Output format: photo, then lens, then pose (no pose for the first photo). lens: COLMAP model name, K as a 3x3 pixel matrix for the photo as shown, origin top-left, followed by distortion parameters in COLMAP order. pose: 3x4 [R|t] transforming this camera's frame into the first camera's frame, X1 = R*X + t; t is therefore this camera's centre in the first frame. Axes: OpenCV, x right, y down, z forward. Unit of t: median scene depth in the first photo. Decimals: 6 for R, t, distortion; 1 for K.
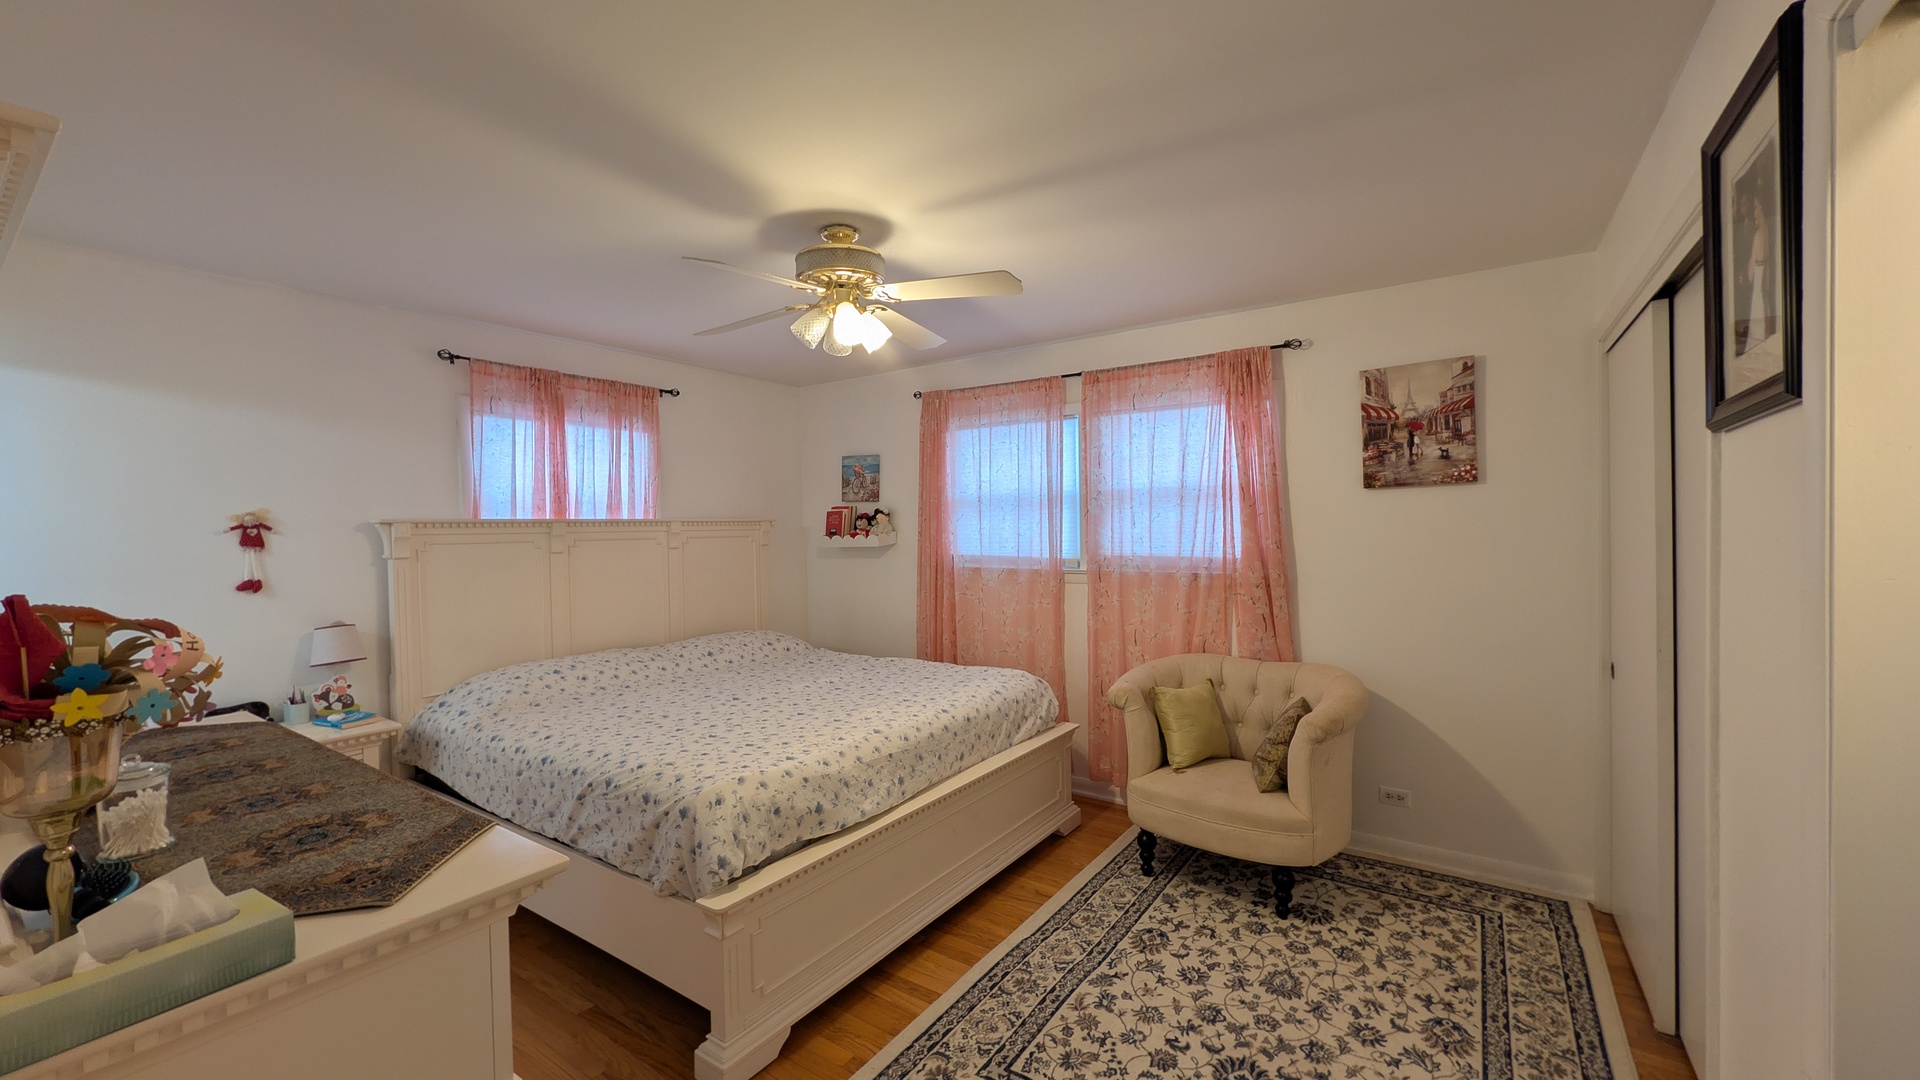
lens RADIAL K [[727.2, 0, 960.2], [0, 727.2, 530.6], [0, 0, 1]] dist [0.000617, -0.000299]
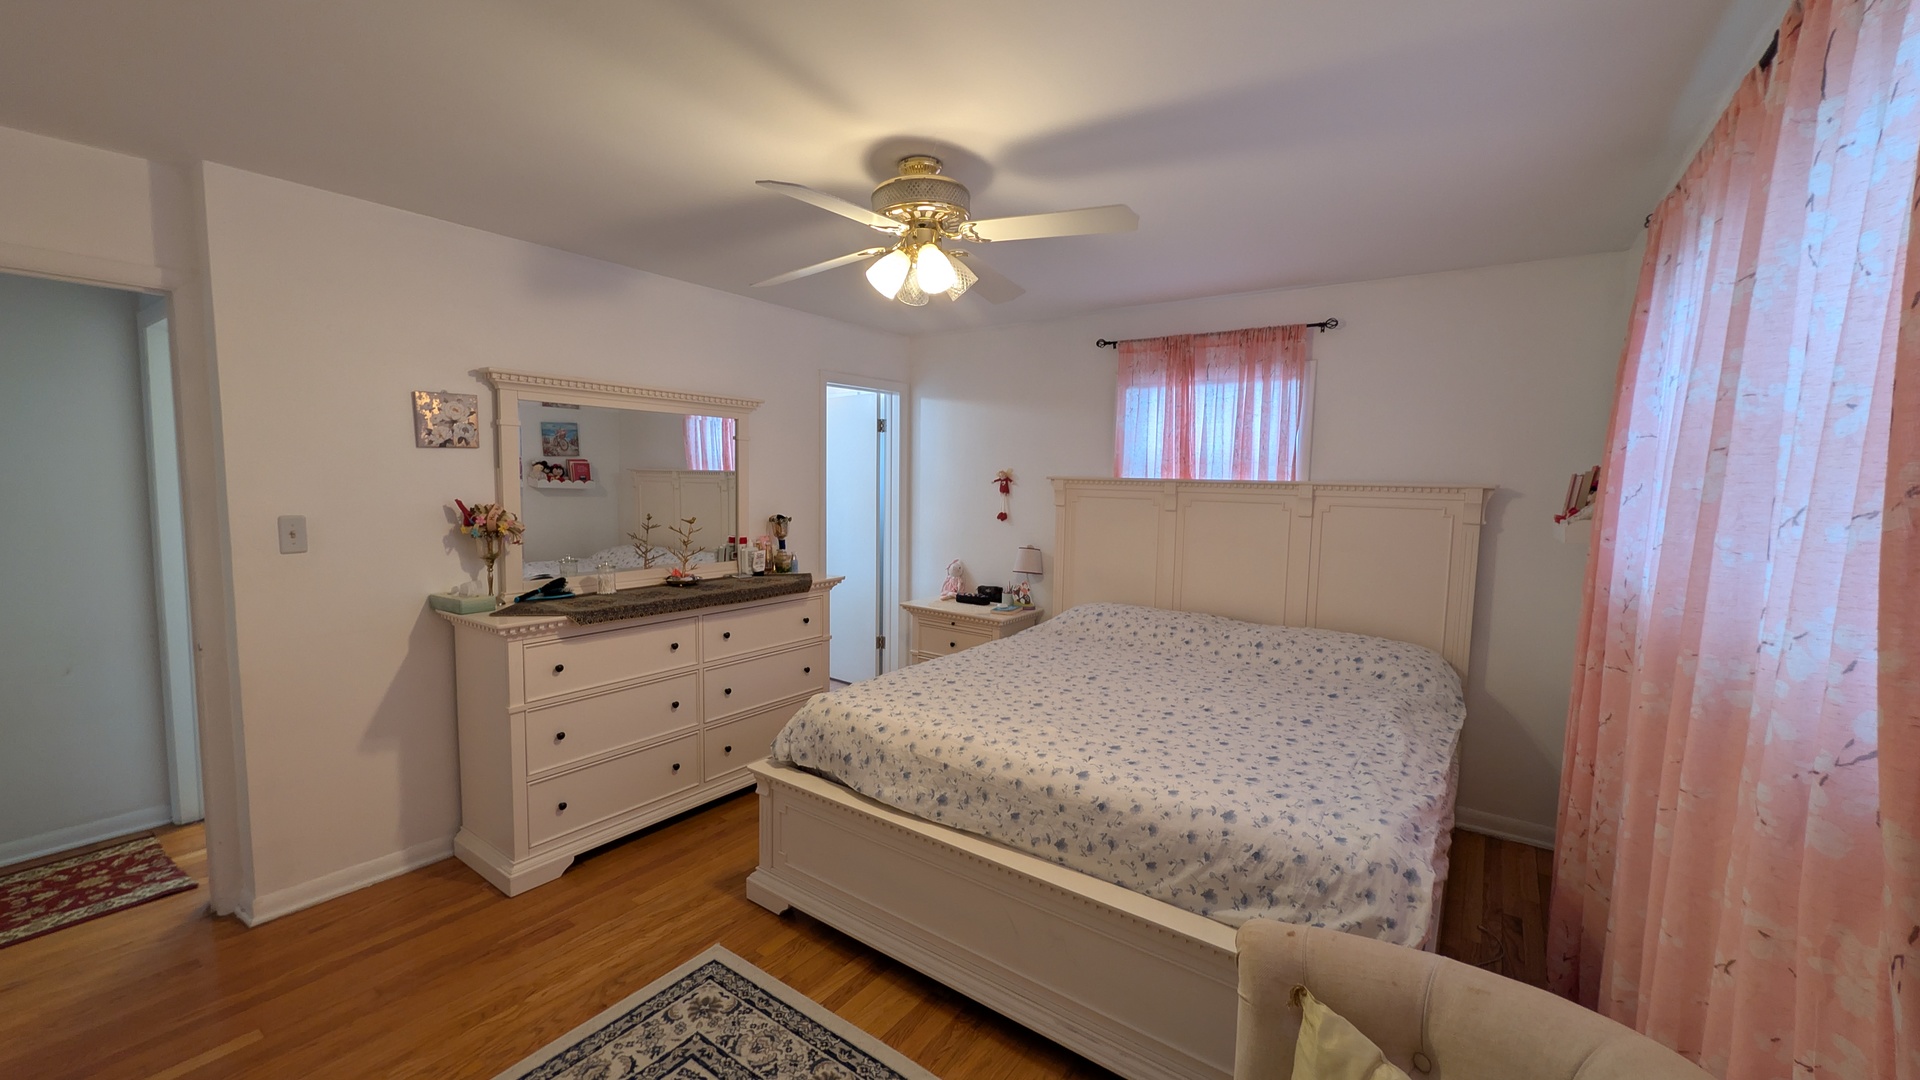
lens RADIAL K [[727.2, 0, 954.3], [0, 727.2, 538.3], [0, 0, 1]] dist [0.000617, -0.000299]
pose [[0.006479, 0.102851, -0.994676, 0.630276], [-0.026869, 0.994355, 0.102643, -0.038196], [0.999618, 0.026061, 0.009206, 0.866398]]
